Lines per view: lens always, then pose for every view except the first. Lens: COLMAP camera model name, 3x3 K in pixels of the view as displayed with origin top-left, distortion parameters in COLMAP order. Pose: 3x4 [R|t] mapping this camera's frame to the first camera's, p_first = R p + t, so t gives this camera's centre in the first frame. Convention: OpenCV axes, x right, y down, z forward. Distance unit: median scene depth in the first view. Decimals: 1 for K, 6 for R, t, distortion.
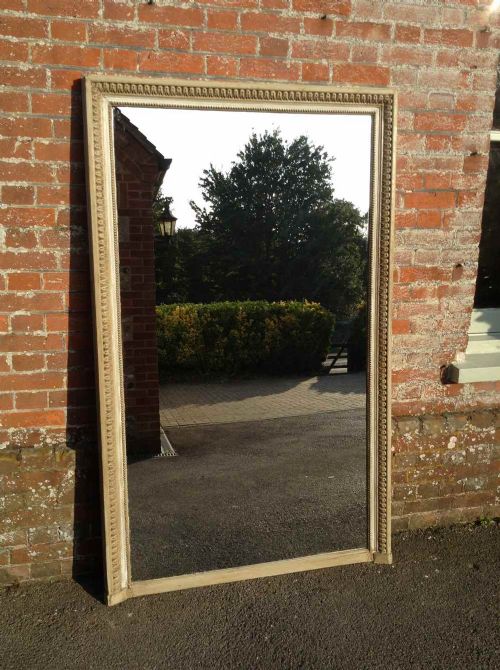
lens RADIAL K [[563.3, 0, 230.3], [0, 563.3, 296.2], [0, 0, 1]] dist [0.058062, -0.108675]
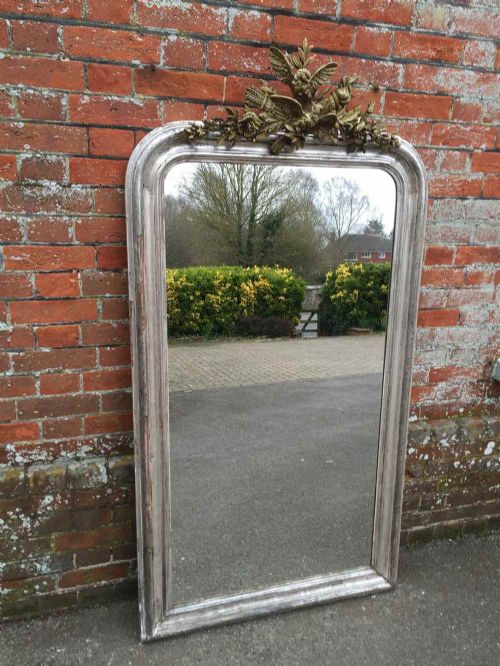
lens RADIAL K [[512.5, 0, 230.9], [0, 512.5, 322.2], [0, 0, 1]] dist [0.052102, -0.078996]
pose [[0.997616, 0.011927, 0.067968, -0.070208], [-0.020073, 0.992515, 0.120460, -0.025488], [-0.066022, -0.121537, 0.990389, 0.266082]]
